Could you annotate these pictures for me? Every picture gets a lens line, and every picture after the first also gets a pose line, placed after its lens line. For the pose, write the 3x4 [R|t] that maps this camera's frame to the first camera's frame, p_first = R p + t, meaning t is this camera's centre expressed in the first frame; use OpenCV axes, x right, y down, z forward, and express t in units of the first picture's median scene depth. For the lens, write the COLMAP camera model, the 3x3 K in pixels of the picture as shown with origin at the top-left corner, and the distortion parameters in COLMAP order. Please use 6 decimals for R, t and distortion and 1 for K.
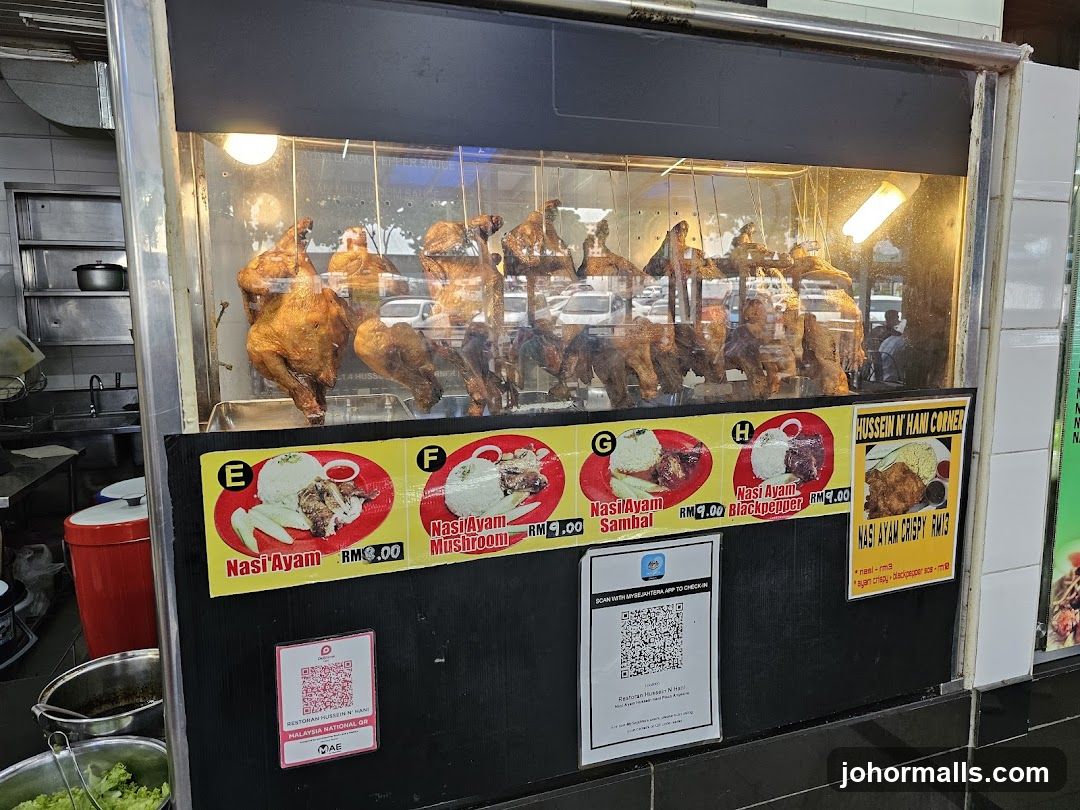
lens RADIAL K [[875.6, 0, 570.4], [0, 875.6, 437.8], [0, 0, 1]] dist [0.131122, -0.366935]
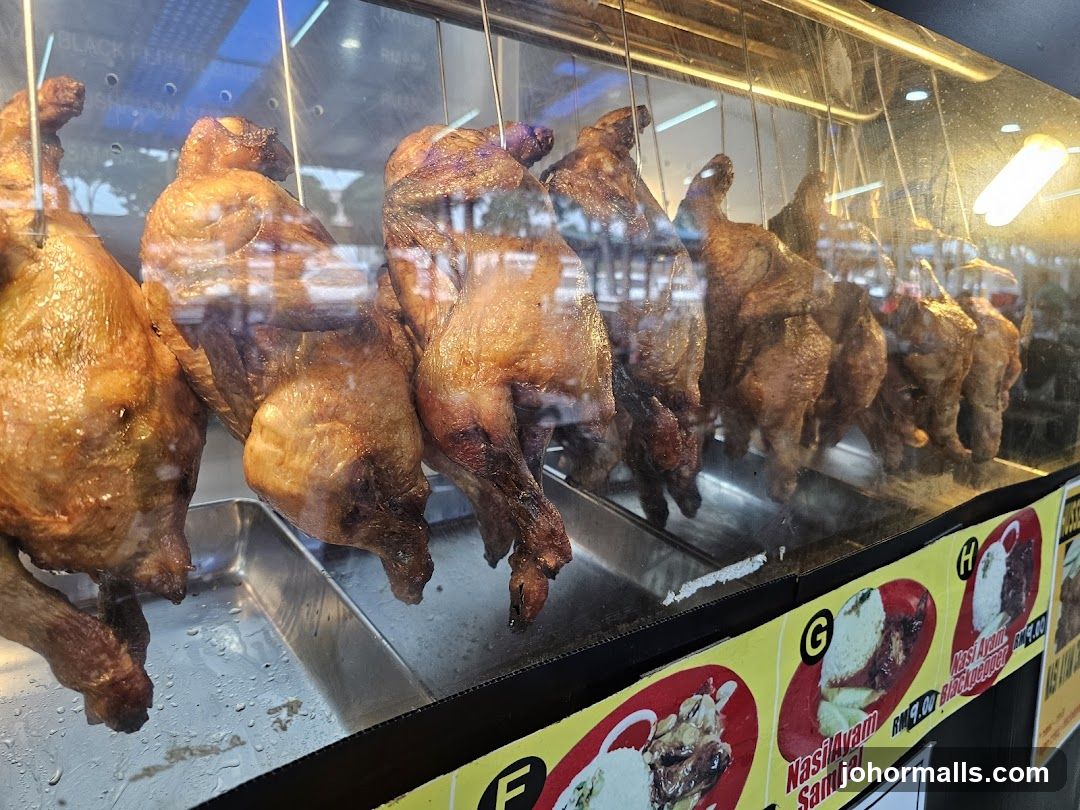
lens RADIAL K [[784.2, 0, 540.0], [0, 784.2, 405.0], [0, 0, 1]] dist [0.006922, 0.001990]
pose [[0.948487, -0.029727, 0.315419, -0.225415], [0.024632, 0.999494, 0.020128, -0.126786], [-0.315858, -0.011322, 0.948739, 0.661658]]
